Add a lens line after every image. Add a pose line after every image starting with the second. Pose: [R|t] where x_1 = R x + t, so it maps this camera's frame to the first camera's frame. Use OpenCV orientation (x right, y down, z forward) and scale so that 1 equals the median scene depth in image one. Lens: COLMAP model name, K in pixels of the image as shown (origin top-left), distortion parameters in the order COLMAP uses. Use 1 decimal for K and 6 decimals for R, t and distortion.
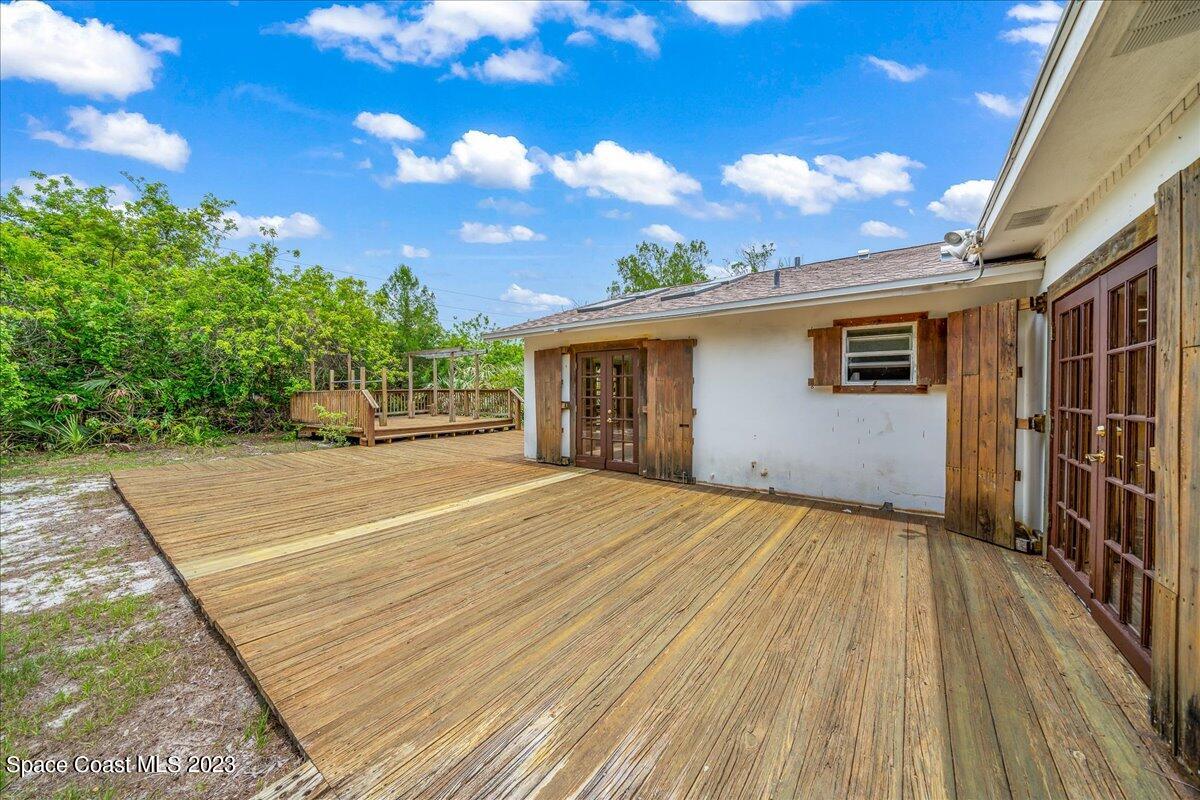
lens RADIAL K [[433.3, 0, 605.9], [0, 433.3, 395.4], [0, 0, 1]] dist [0.002826, 0.000148]
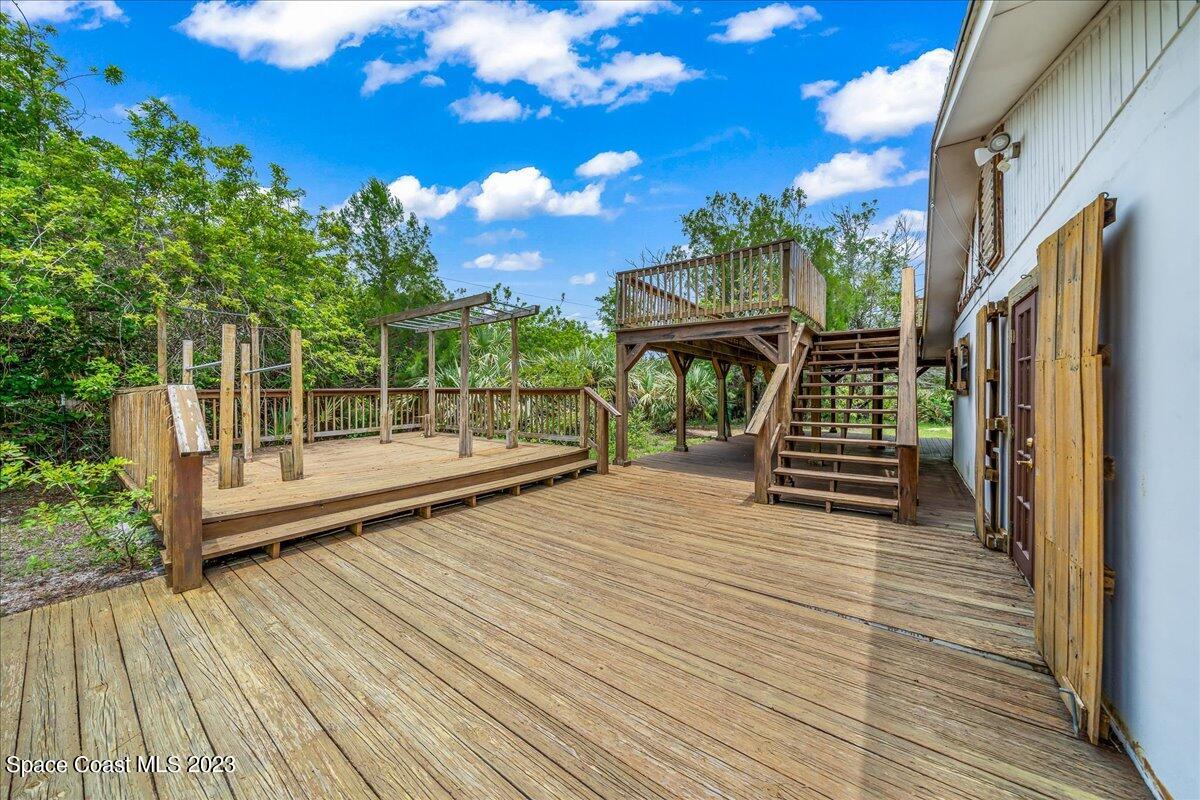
lens RADIAL K [[433.3, 0, 602.5], [0, 433.3, 396.9], [0, 0, 1]] dist [0.002826, 0.000148]
pose [[0.999919, 0.002941, -0.012398, -0.165761], [-0.003001, 0.999984, -0.004863, -0.001289], [0.012384, 0.004900, 0.999911, 0.443270]]
